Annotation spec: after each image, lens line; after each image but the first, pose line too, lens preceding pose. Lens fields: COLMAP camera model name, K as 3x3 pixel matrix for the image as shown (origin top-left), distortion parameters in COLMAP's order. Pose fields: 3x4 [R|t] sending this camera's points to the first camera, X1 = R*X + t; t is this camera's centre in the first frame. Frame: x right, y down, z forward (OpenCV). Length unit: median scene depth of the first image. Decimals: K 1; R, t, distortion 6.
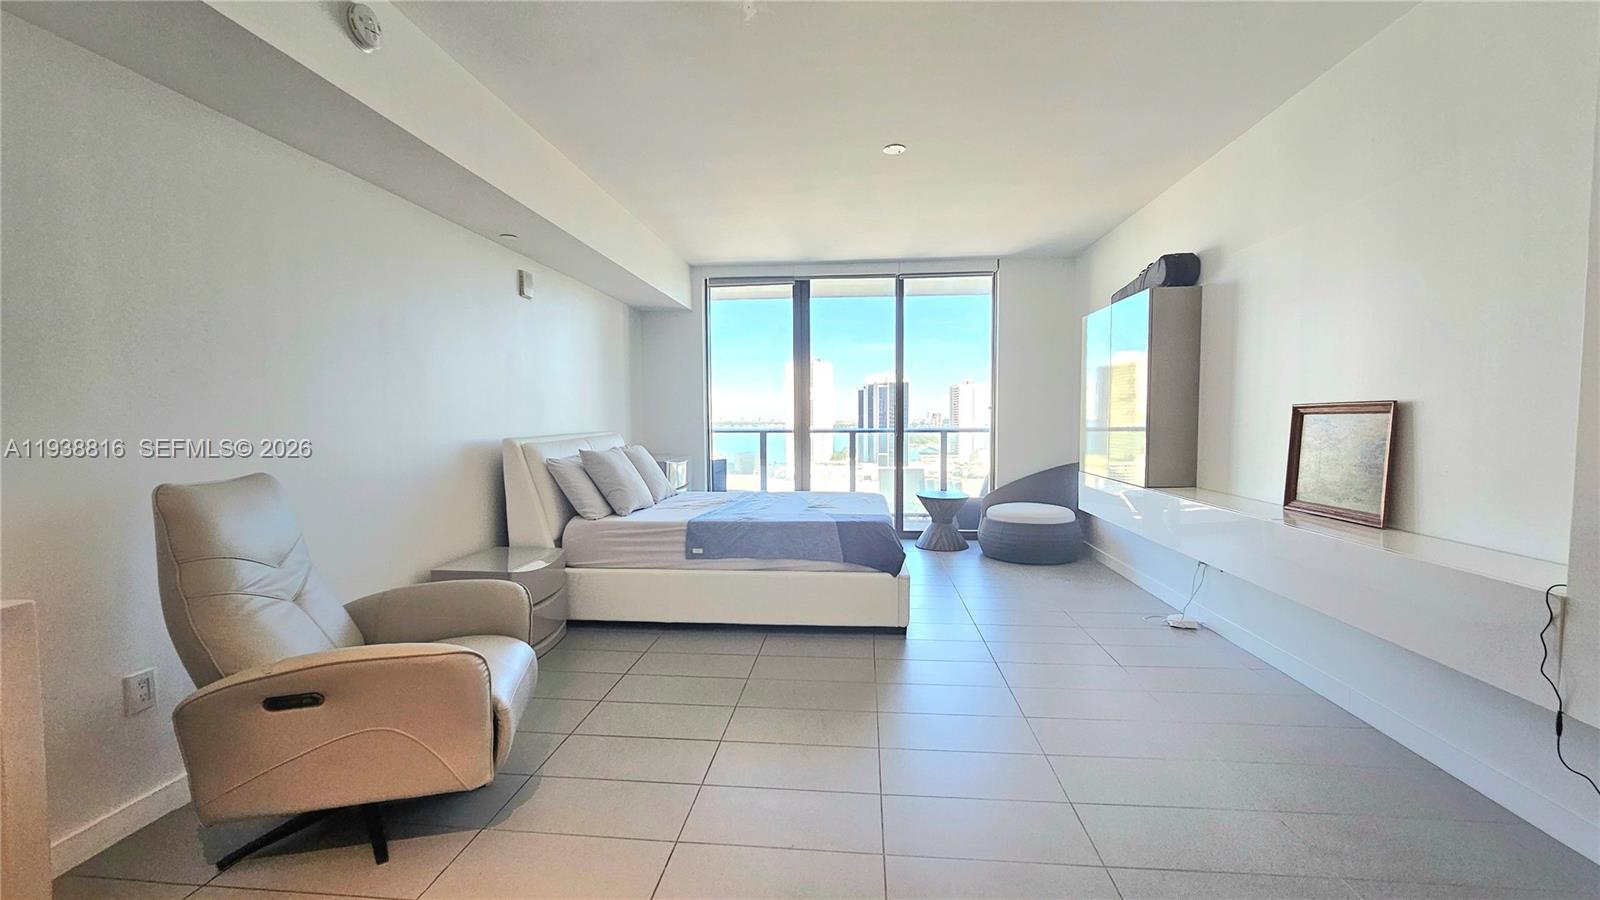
lens RADIAL K [[651.6, 0, 797.0], [0, 651.6, 454.8], [0, 0, 1]] dist [0.006020, -0.001133]
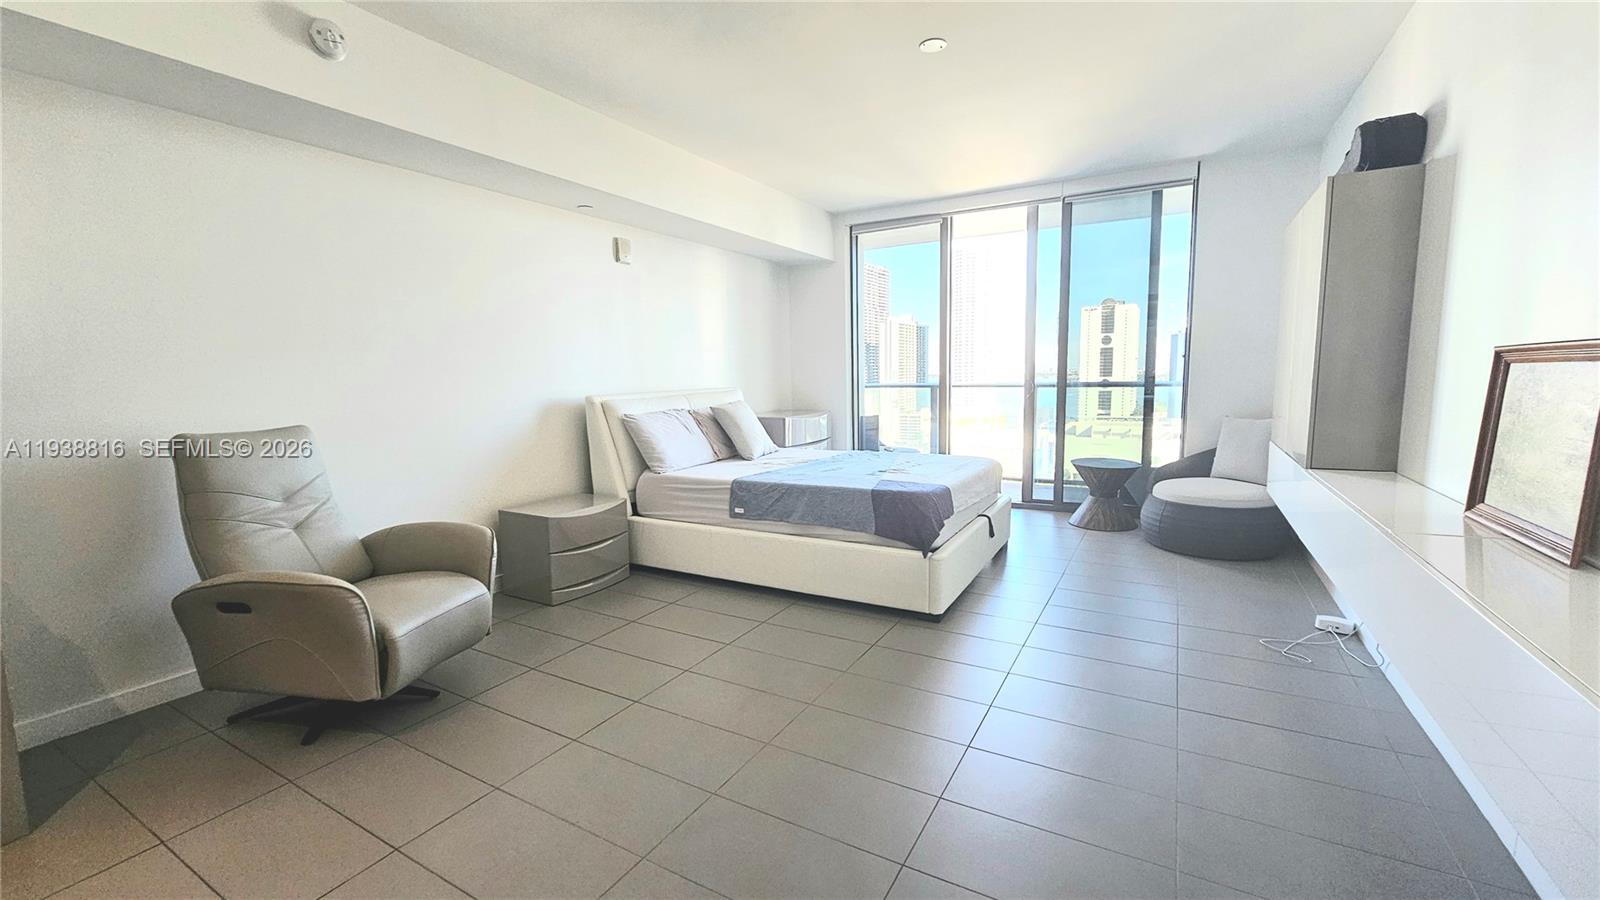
lens RADIAL K [[651.6, 0, 800.8], [0, 651.6, 456.2], [0, 0, 1]] dist [0.006020, -0.001133]
pose [[0.913200, 0.040673, -0.405478, 0.332627], [-0.010483, 0.997022, 0.076400, -0.011943], [0.407378, -0.065518, 0.910907, 0.138424]]
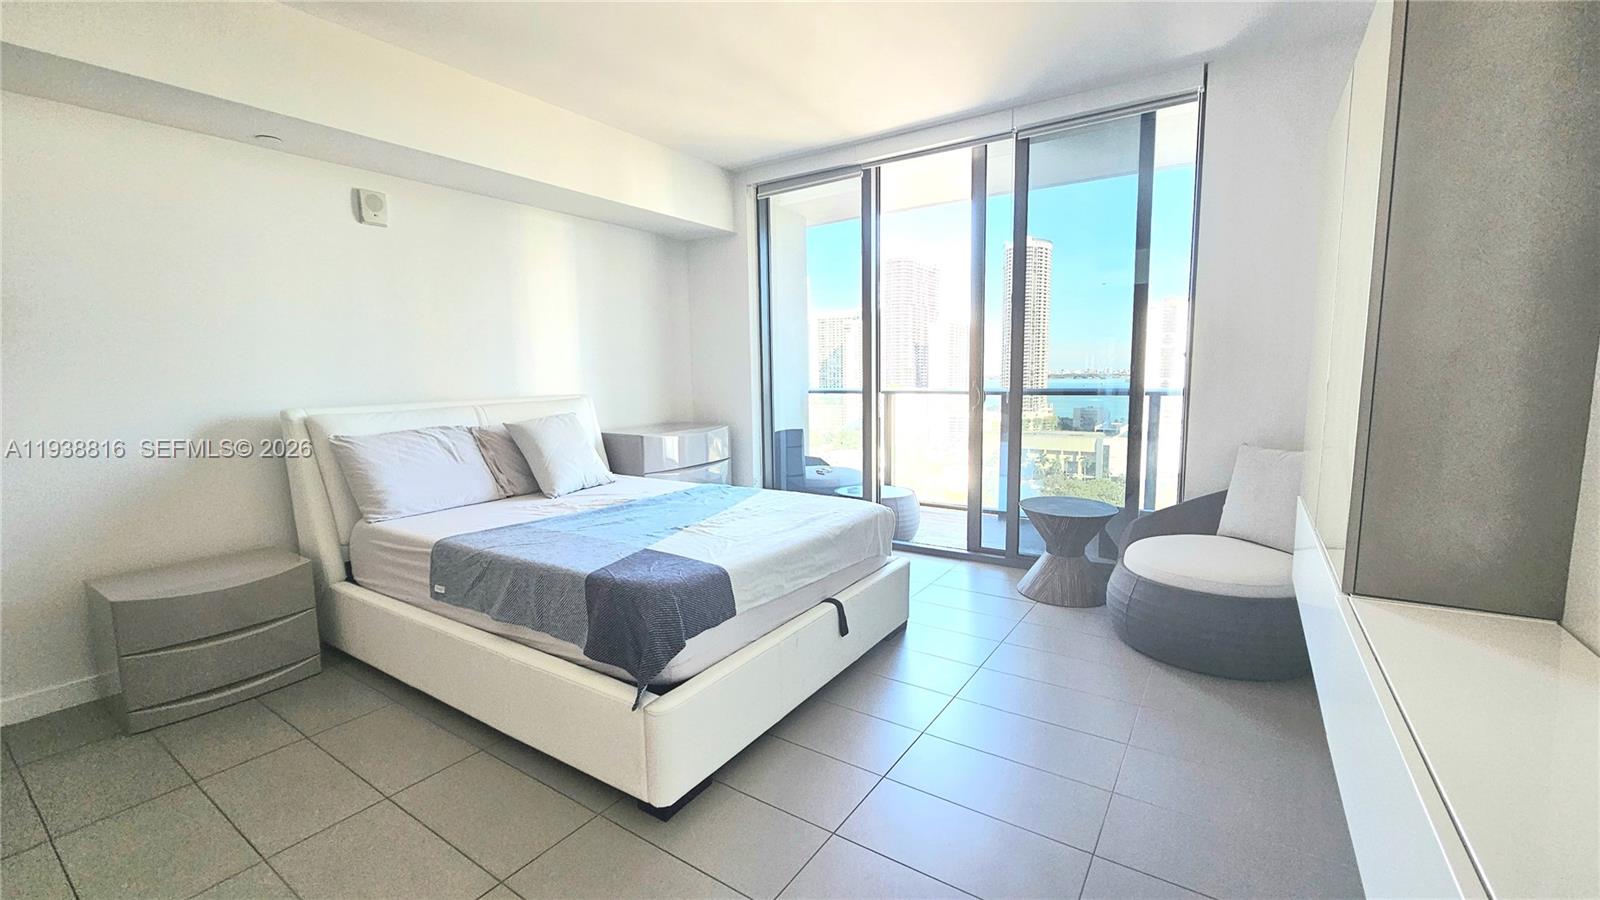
lens RADIAL K [[651.6, 0, 798.9], [0, 651.6, 455.4], [0, 0, 1]] dist [0.006020, -0.001133]
pose [[0.879209, 0.050286, -0.473776, 0.462132], [-0.016060, 0.996977, 0.076014, -0.039815], [0.476166, -0.059223, 0.877359, 0.608683]]
